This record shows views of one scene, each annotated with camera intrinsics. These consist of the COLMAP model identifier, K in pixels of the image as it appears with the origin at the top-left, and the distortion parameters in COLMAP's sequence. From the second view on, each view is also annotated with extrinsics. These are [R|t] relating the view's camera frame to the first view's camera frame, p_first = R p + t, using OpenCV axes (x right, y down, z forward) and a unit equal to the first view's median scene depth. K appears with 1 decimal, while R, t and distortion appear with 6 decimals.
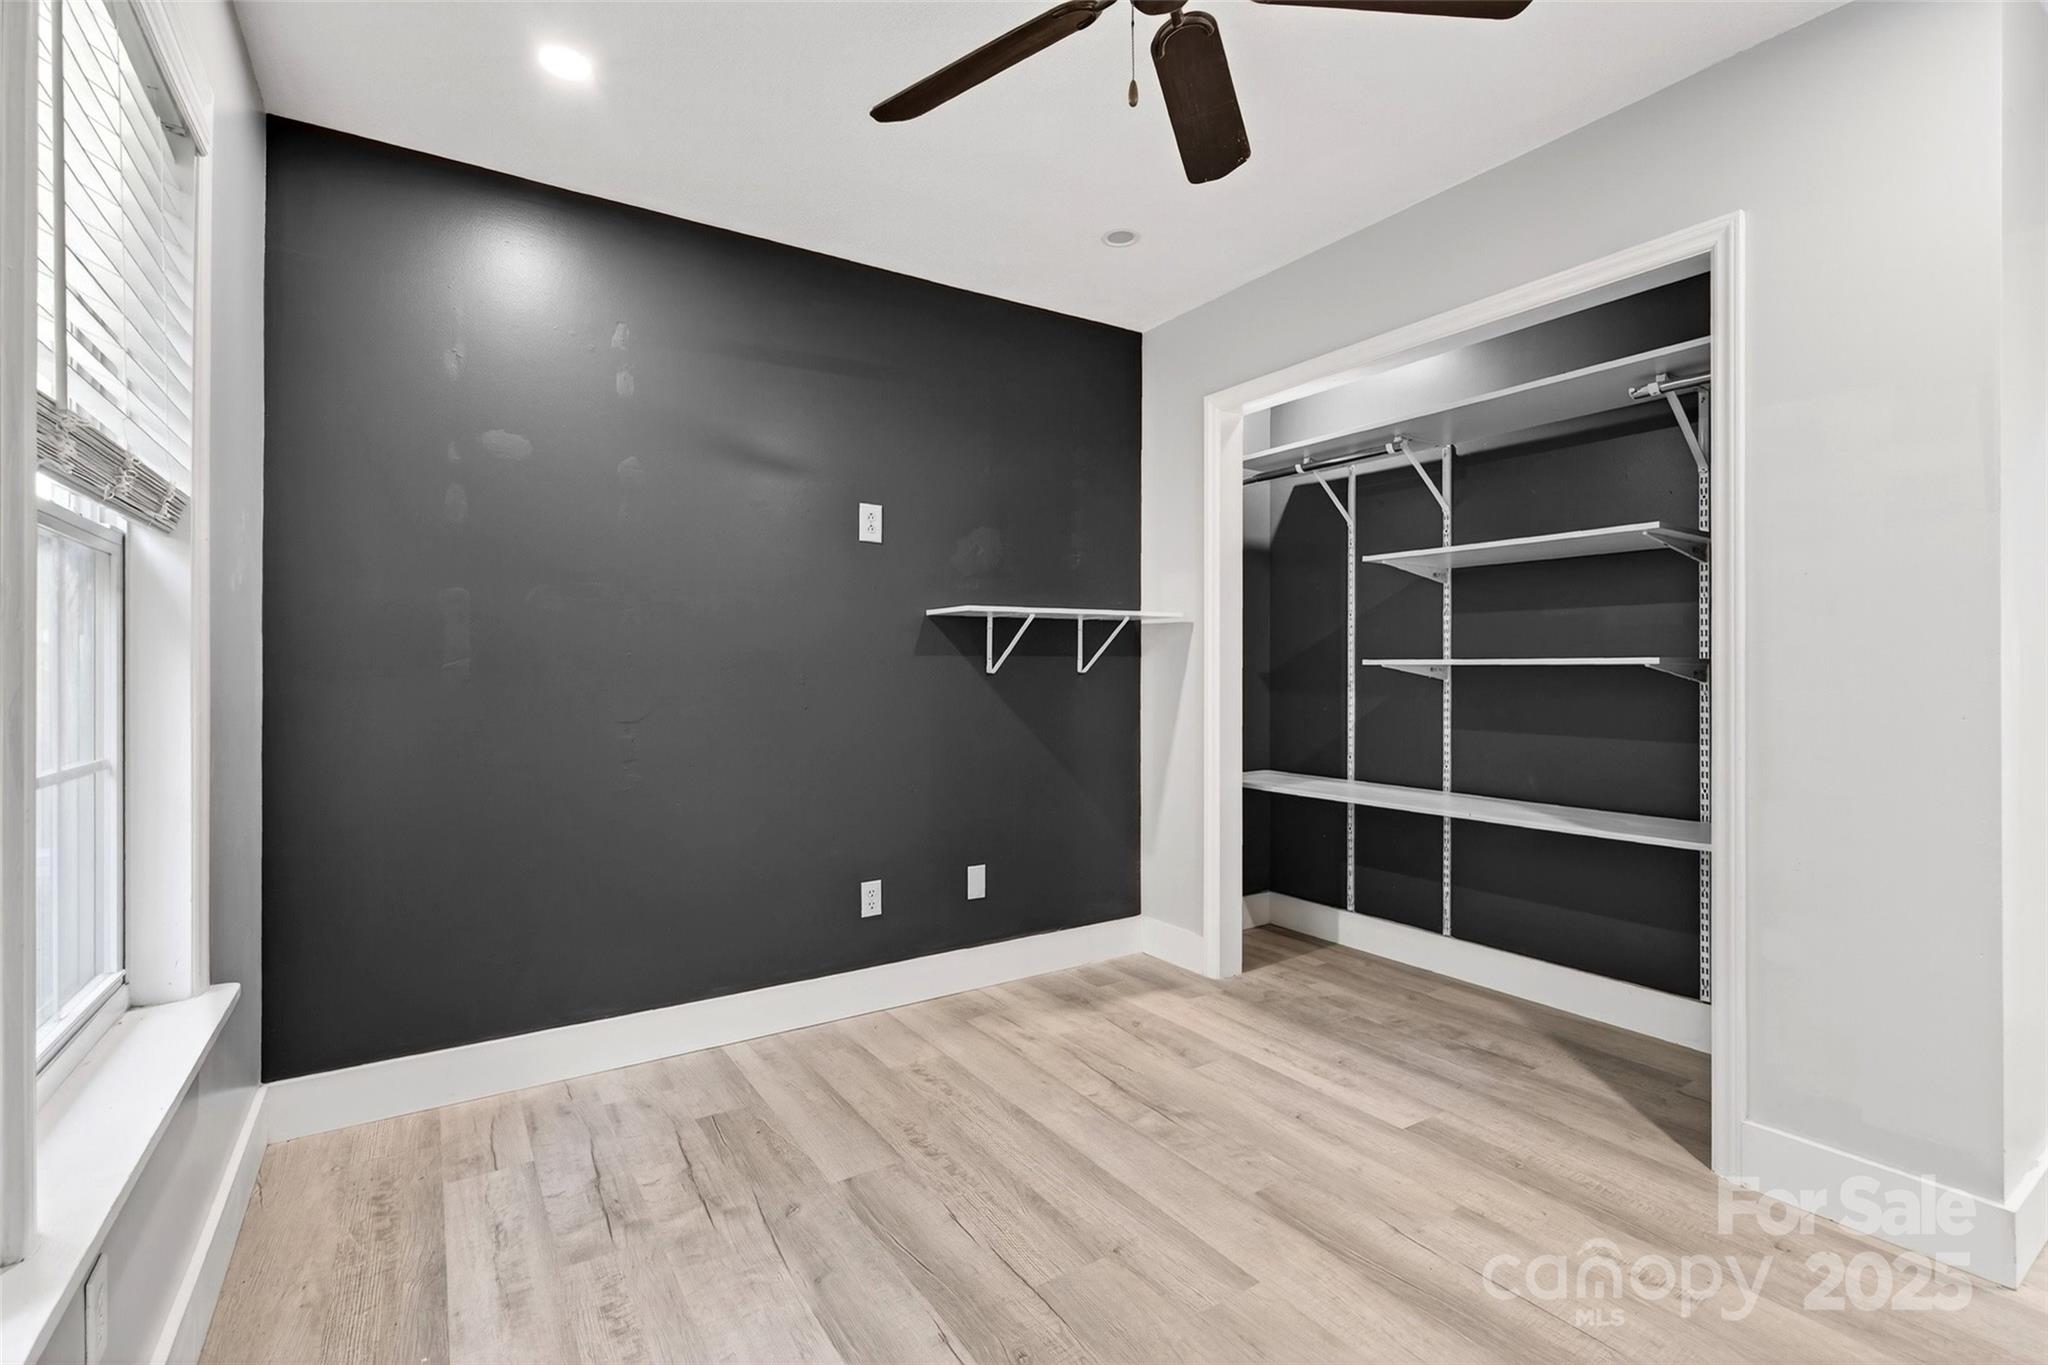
lens RADIAL K [[935.0, 0, 1027.4], [0, 935.0, 677.1], [0, 0, 1]] dist [0.006039, 0.000491]
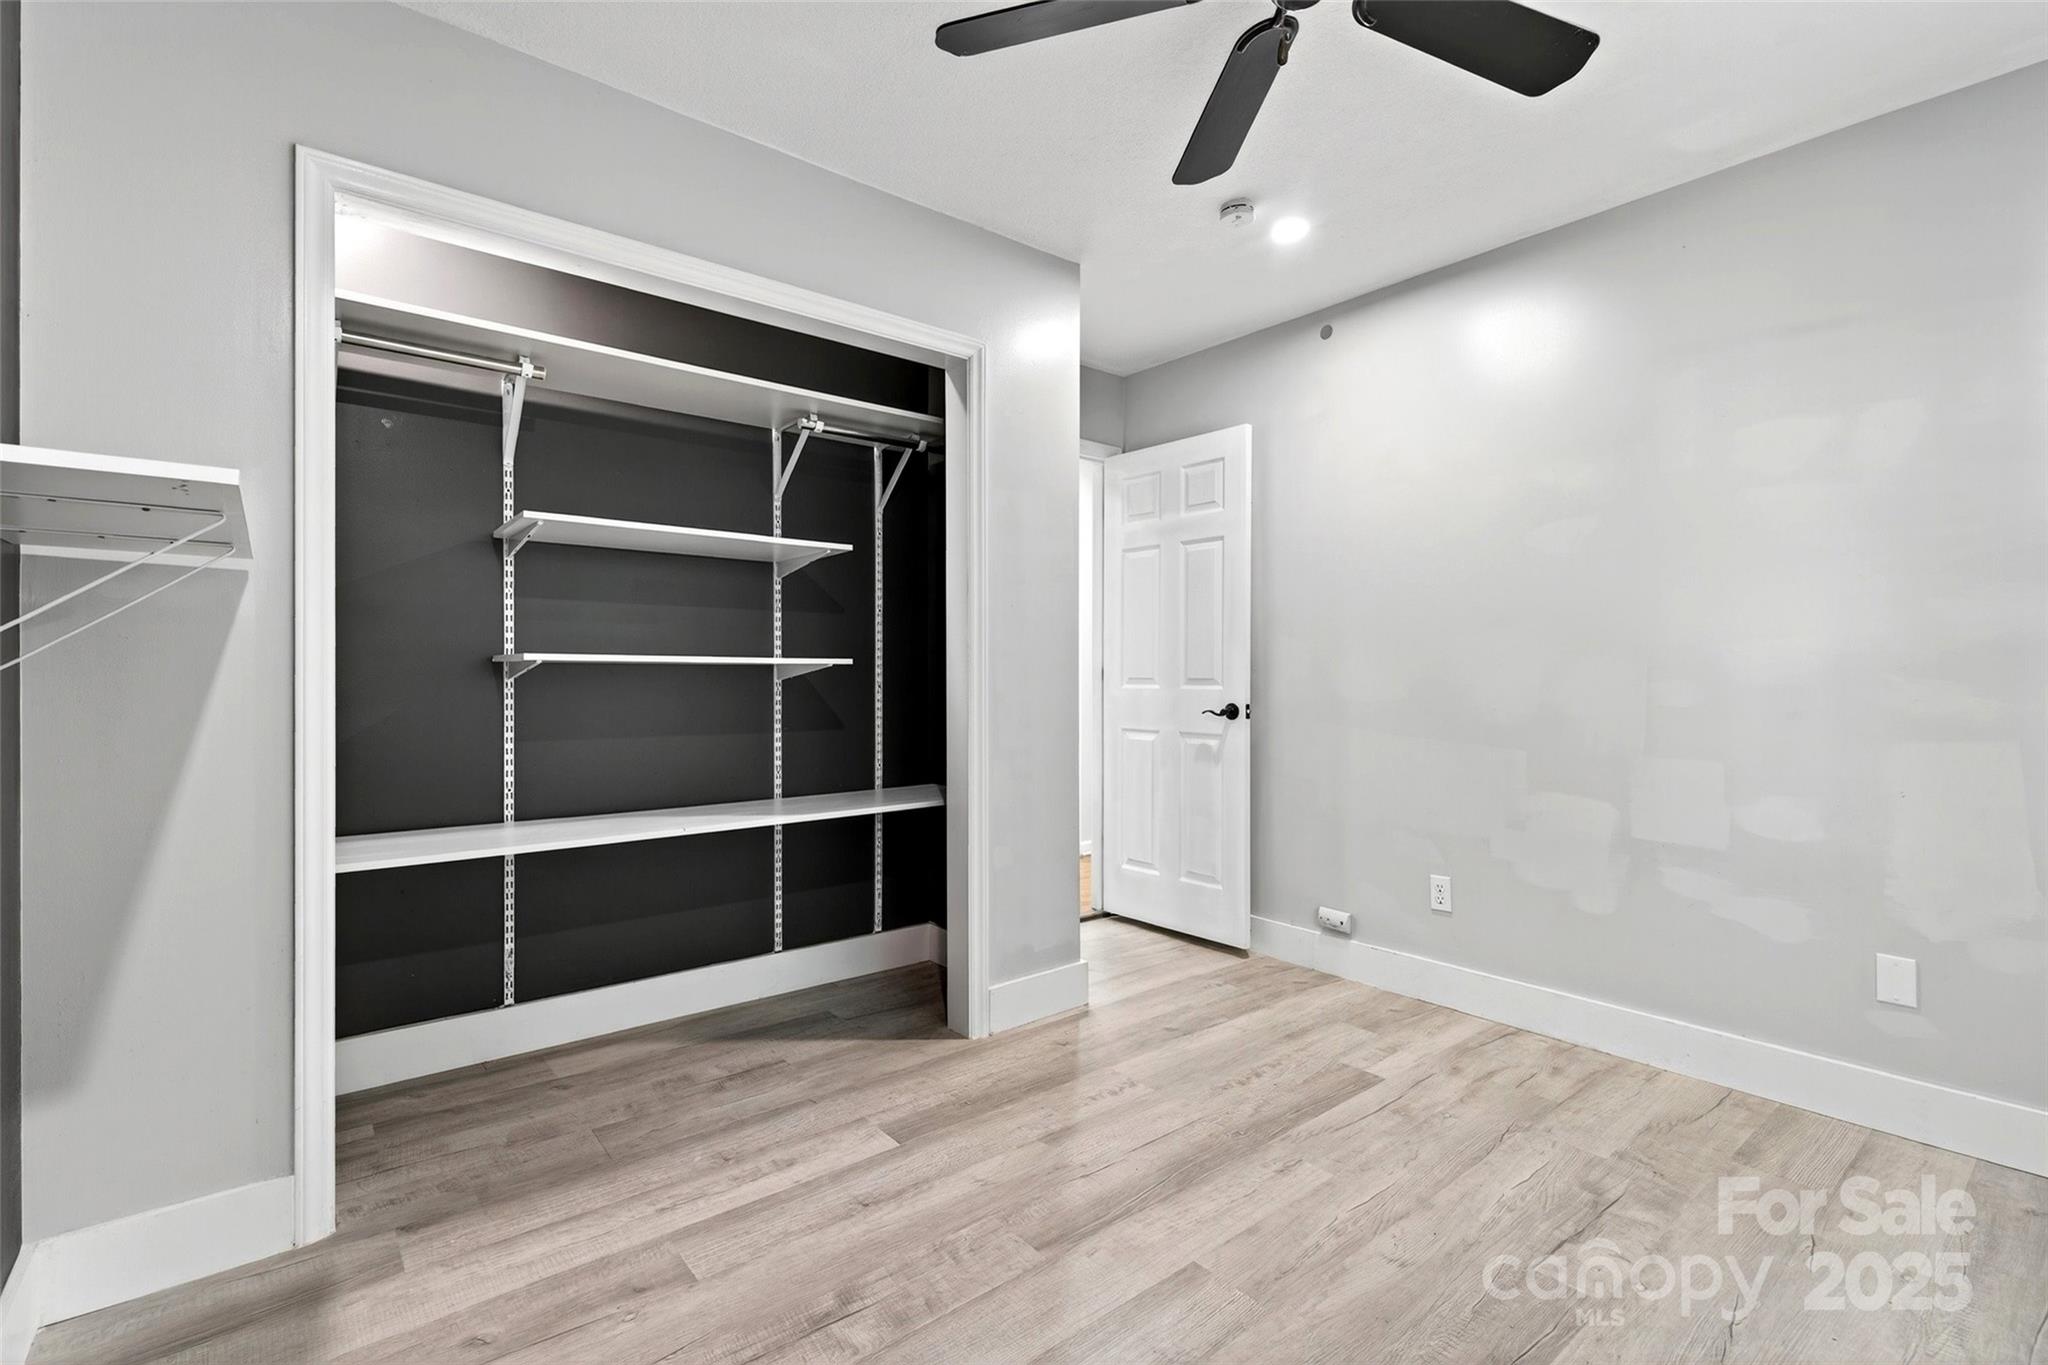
lens RADIAL K [[935.0, 0, 1029.2], [0, 935.0, 677.9], [0, 0, 1]] dist [0.006039, 0.000491]
pose [[-0.113012, -0.008019, 0.993561, -0.493741], [0.000607, 0.999967, 0.008139, -0.006927], [-0.993593, 0.001523, -0.113003, 0.843561]]
